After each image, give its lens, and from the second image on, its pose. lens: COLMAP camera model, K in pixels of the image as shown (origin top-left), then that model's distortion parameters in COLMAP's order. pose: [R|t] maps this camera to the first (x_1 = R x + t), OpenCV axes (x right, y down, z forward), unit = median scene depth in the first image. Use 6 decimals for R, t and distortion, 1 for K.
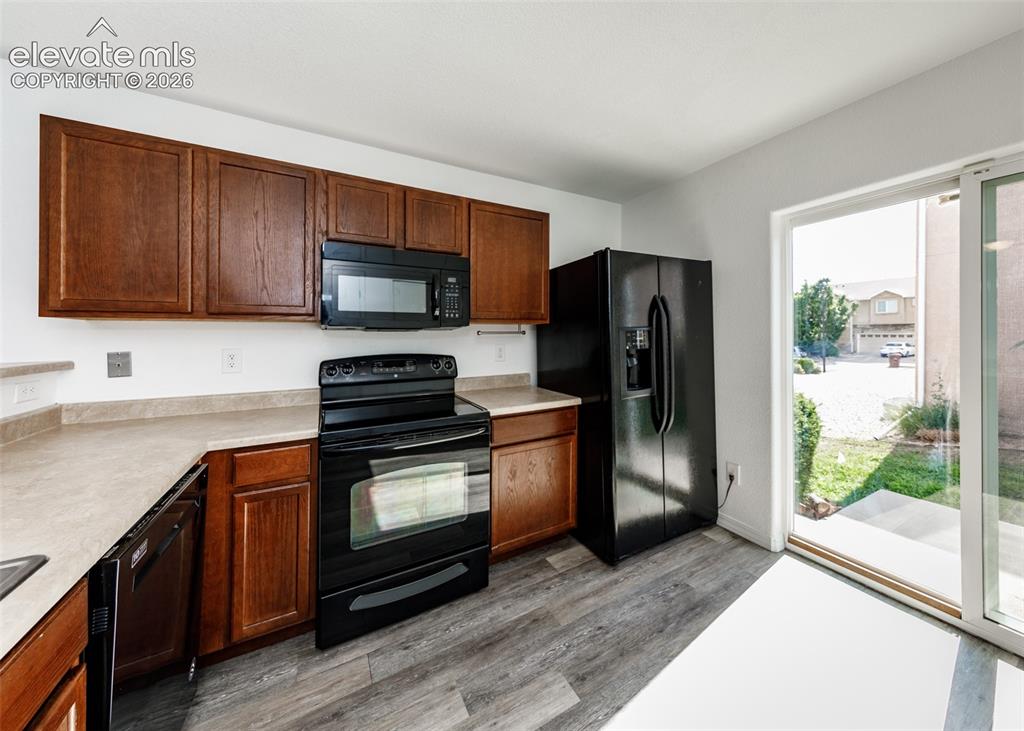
lens RADIAL K [[356.8, 0, 519.1], [0, 356.8, 333.9], [0, 0, 1]] dist [0.004264, -0.000777]
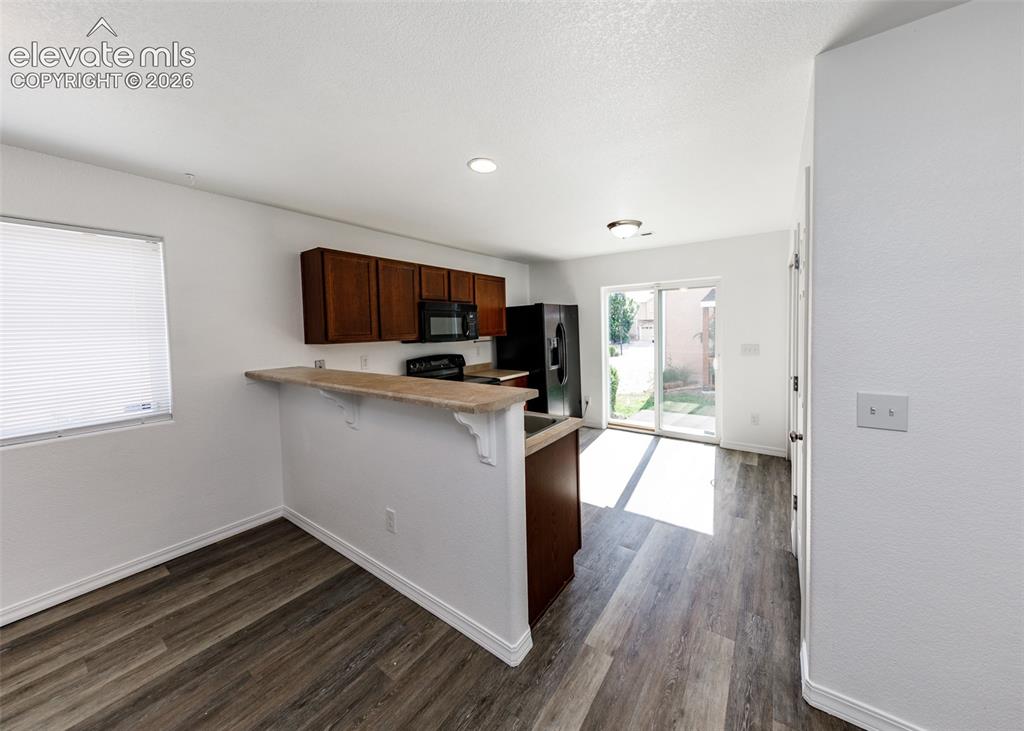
lens RADIAL K [[356.8, 0, 527.3], [0, 356.8, 344.3], [0, 0, 1]] dist [0.004264, -0.000777]
pose [[0.901133, -0.037150, 0.431949, -0.959412], [0.018276, 0.998691, 0.047767, -0.105654], [-0.433158, -0.035151, 0.900632, -1.156490]]
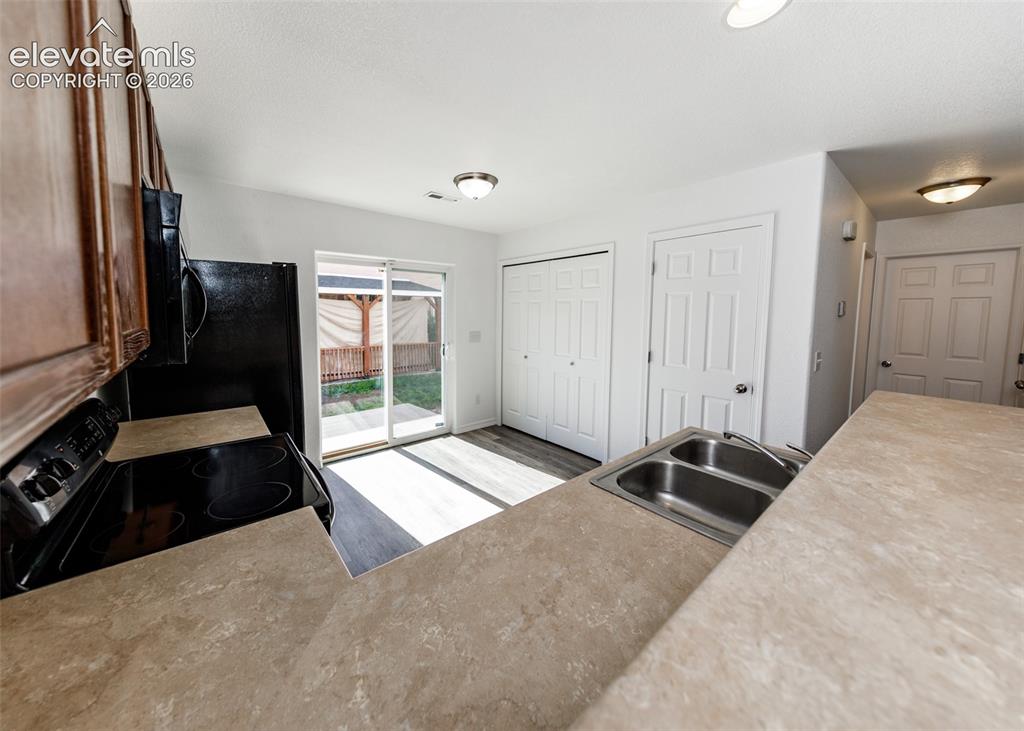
lens RADIAL K [[356.8, 0, 489.8], [0, 356.8, 339.2], [0, 0, 1]] dist [0.004264, -0.000777]
pose [[-0.176601, -0.077053, 0.981262, -1.164702], [-0.011843, 0.997025, 0.076159, -0.111321], [-0.984211, 0.001829, -0.176988, 0.699270]]
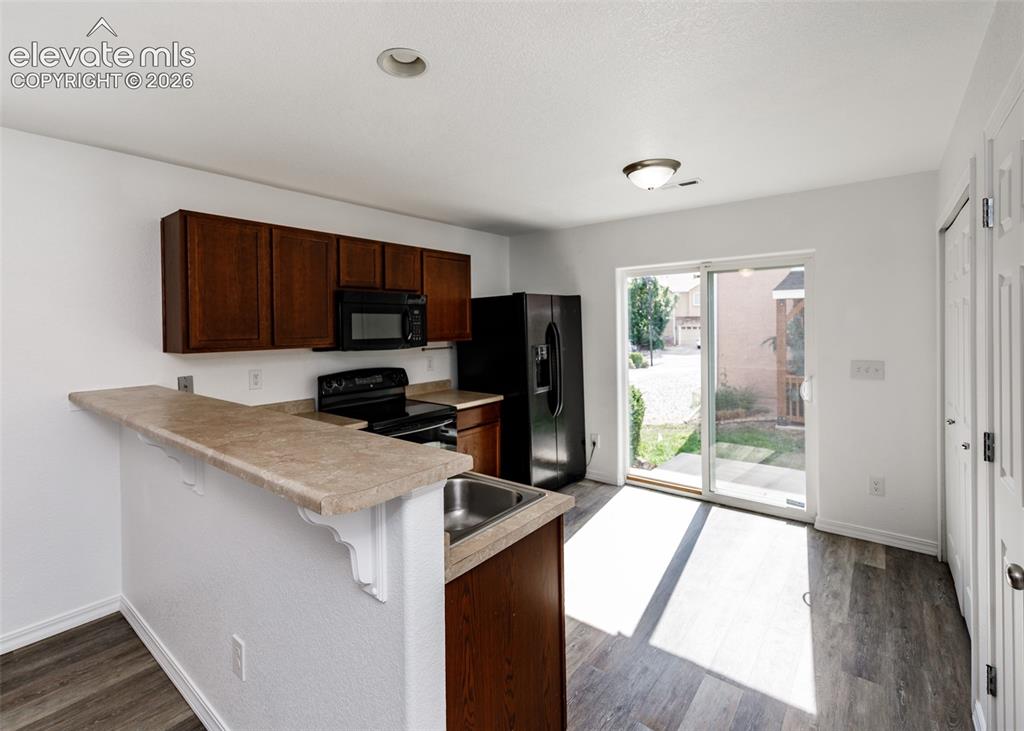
lens RADIAL K [[476.2, 0, 468.8], [0, 476.2, 332.1], [0, 0, 1]] dist [0.001336, -0.001078]
pose [[0.943425, -0.013948, 0.331294, -0.739276], [0.010259, 0.999864, 0.012882, -0.121120], [-0.331428, -0.008755, 0.943440, -0.929999]]
